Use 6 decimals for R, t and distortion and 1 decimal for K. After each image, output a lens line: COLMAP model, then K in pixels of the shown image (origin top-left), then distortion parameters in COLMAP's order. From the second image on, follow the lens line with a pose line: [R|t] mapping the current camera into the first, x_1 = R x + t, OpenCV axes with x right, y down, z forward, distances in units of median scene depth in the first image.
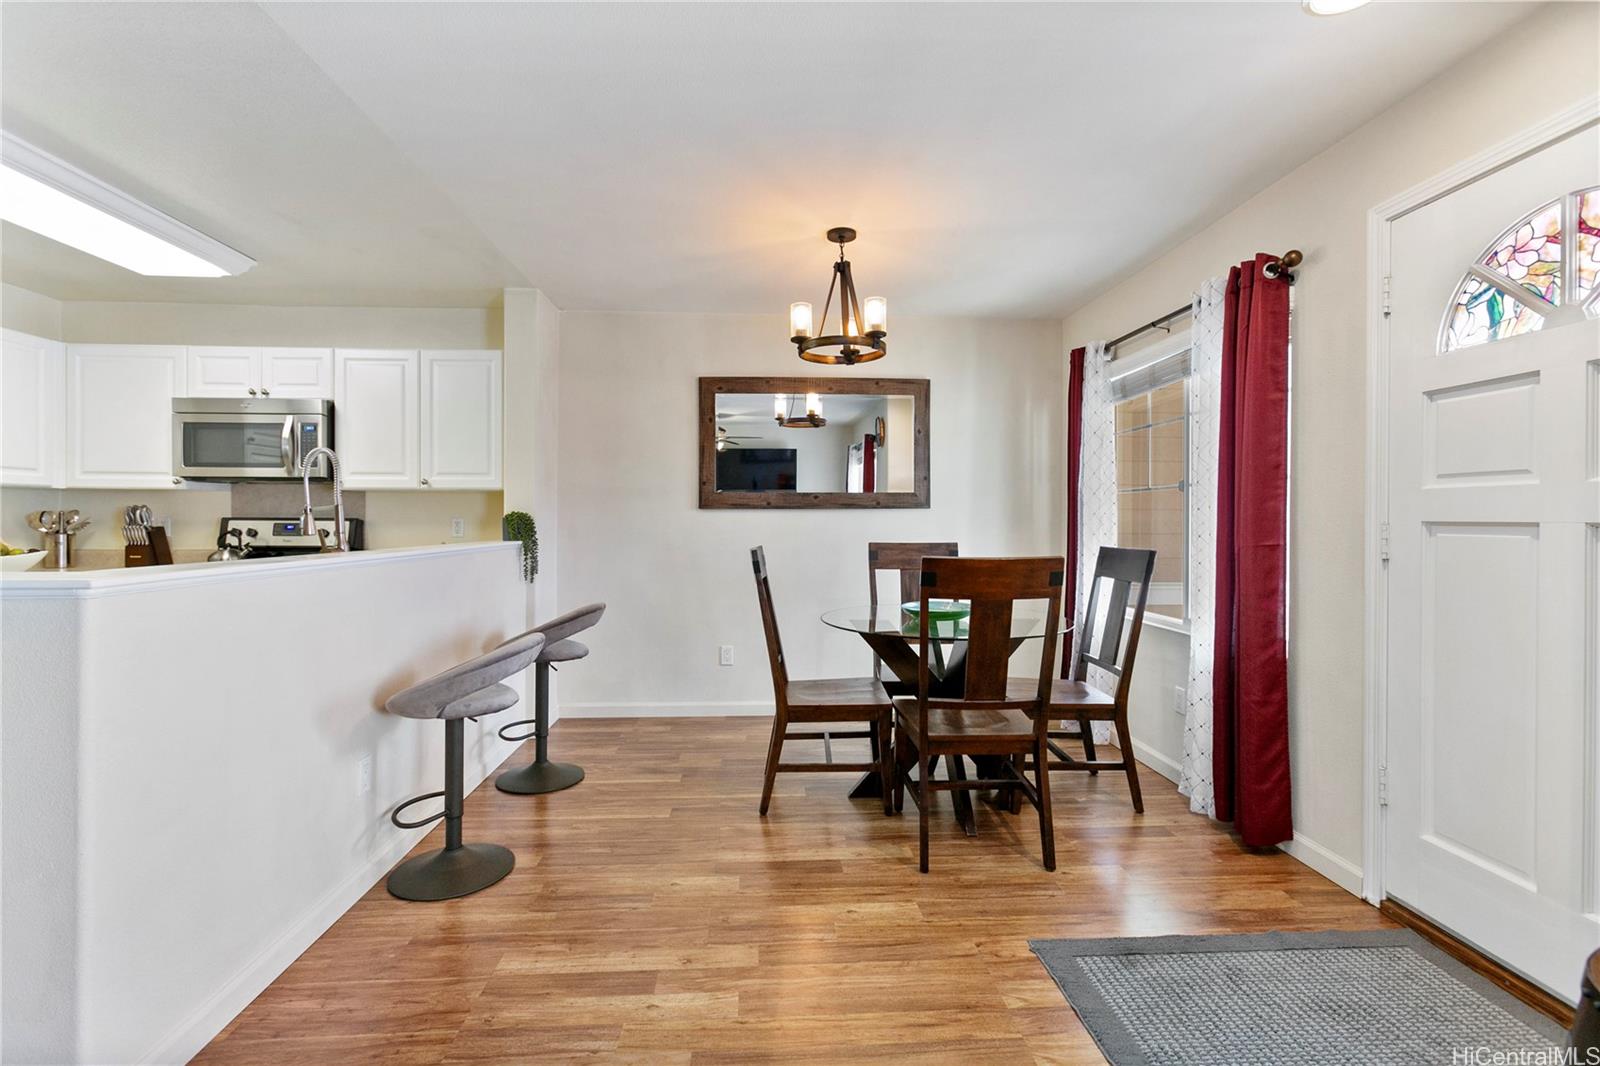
lens RADIAL K [[711.1, 0, 799.7], [0, 711.1, 523.1], [0, 0, 1]] dist [-0.021912, 0.017829]
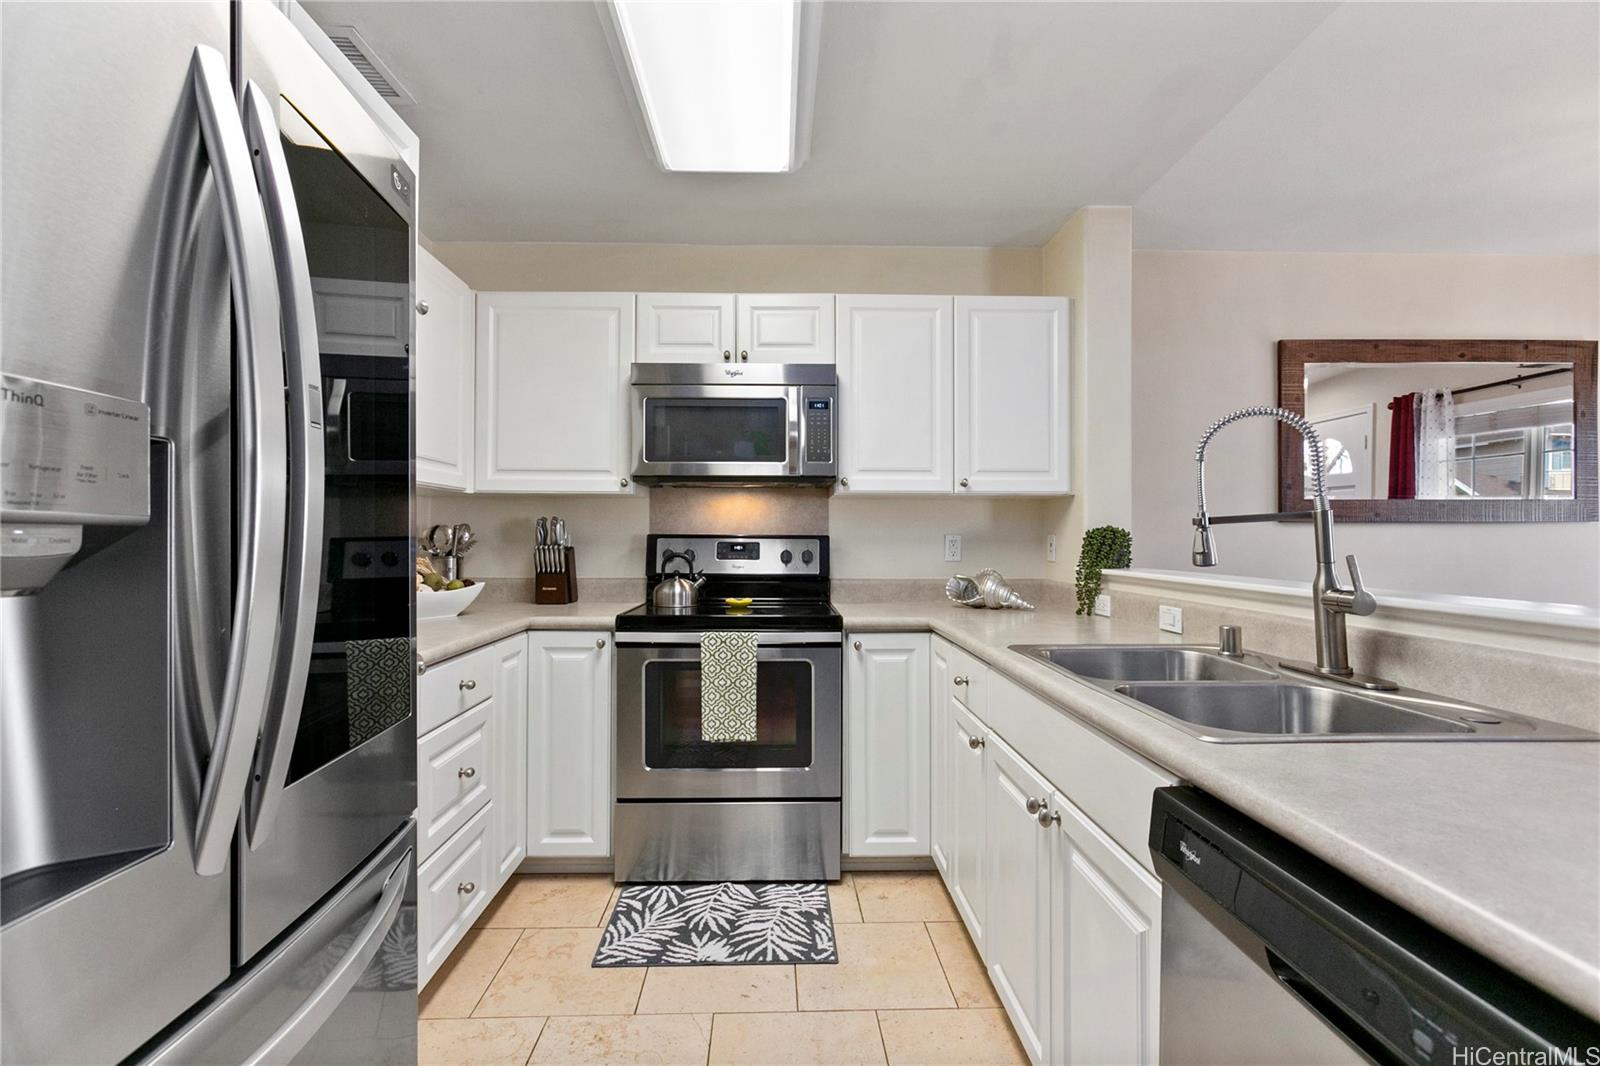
lens RADIAL K [[717.0, 0, 800.0], [0, 717.0, 533.0], [0, 0, 1]] dist [-0.023636, 0.019501]
pose [[0.999721, -0.002125, -0.023522, -0.763500], [0.001875, 0.999942, -0.010627, -0.001419], [0.023543, 0.010580, 0.999667, 0.323151]]
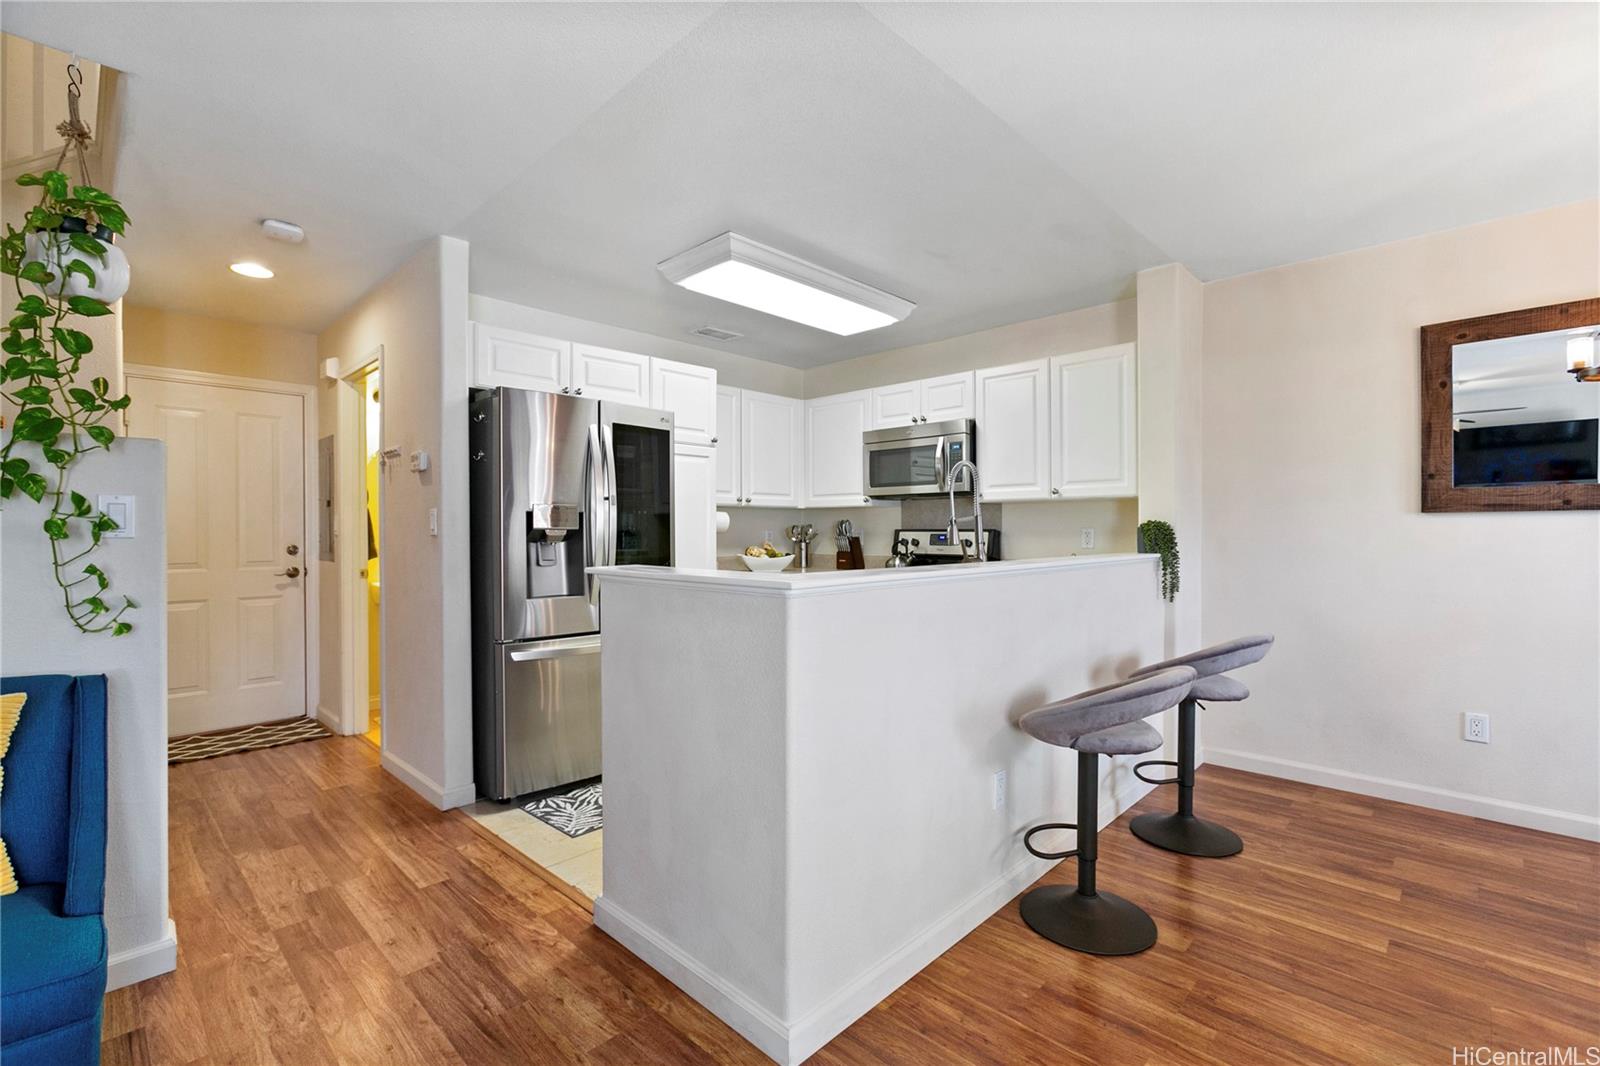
lens RADIAL K [[717.0, 0, 800.0], [0, 717.0, 533.0], [0, 0, 1]] dist [-0.023636, 0.019501]
pose [[0.676176, -0.002817, -0.736734, -0.046208], [0.001690, 0.999996, -0.002273, 0.000742], [0.736738, 0.000292, 0.676178, 0.080833]]
